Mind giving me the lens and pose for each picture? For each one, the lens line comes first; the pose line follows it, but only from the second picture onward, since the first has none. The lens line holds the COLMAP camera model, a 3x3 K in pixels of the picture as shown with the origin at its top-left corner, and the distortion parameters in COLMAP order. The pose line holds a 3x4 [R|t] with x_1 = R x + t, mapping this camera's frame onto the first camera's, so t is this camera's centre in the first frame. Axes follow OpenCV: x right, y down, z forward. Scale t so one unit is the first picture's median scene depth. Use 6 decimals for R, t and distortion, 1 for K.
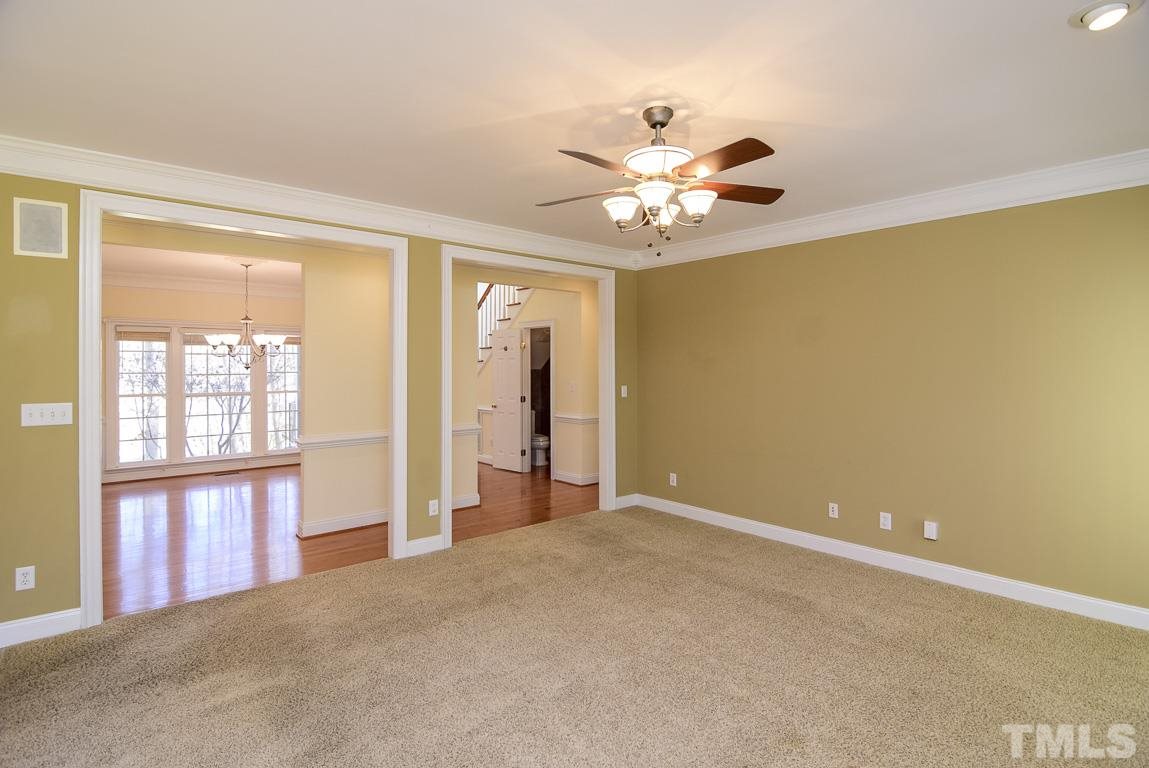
lens RADIAL K [[561.4, 0, 572.6], [0, 561.4, 365.8], [0, 0, 1]] dist [-0.001786, -0.000345]
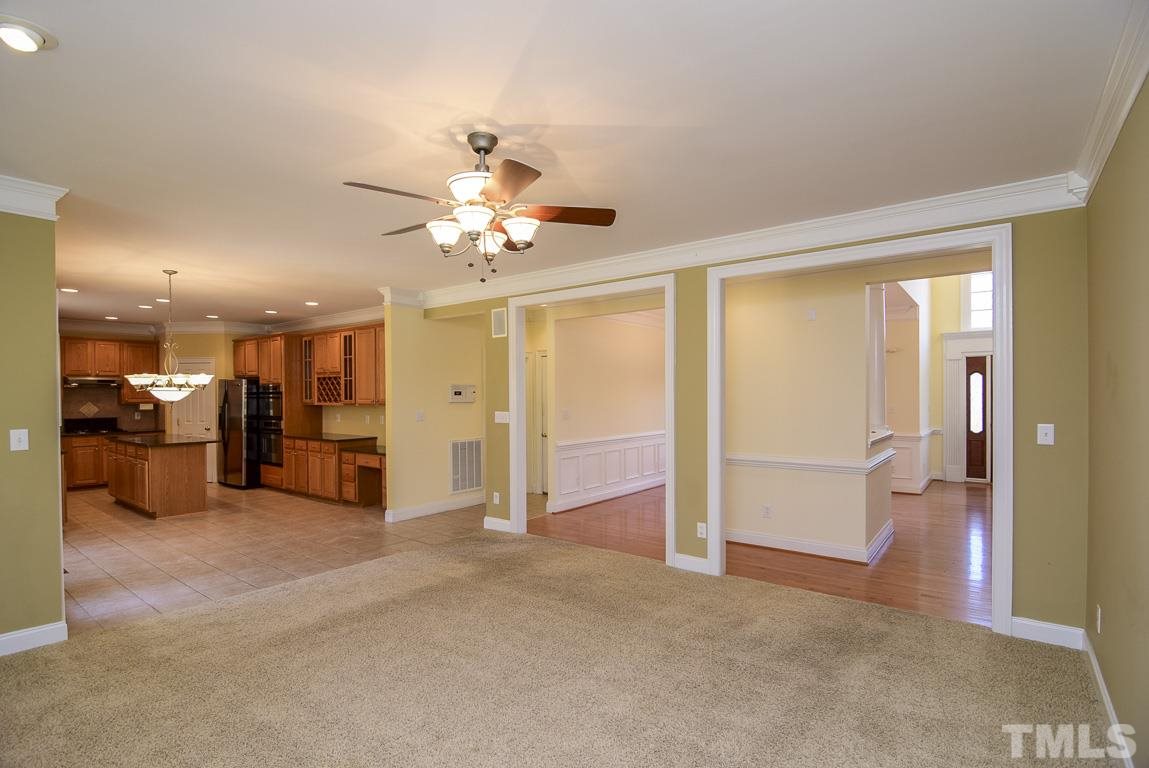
lens RADIAL K [[558.9, 0, 576.4], [0, 558.9, 395.2], [0, 0, 1]] dist [-0.000062, 0.000085]
pose [[0.214767, 0.003551, -0.976659, 0.722547], [0.007891, 0.999954, 0.005371, 0.000862], [0.976633, -0.008860, 0.214730, 0.589159]]
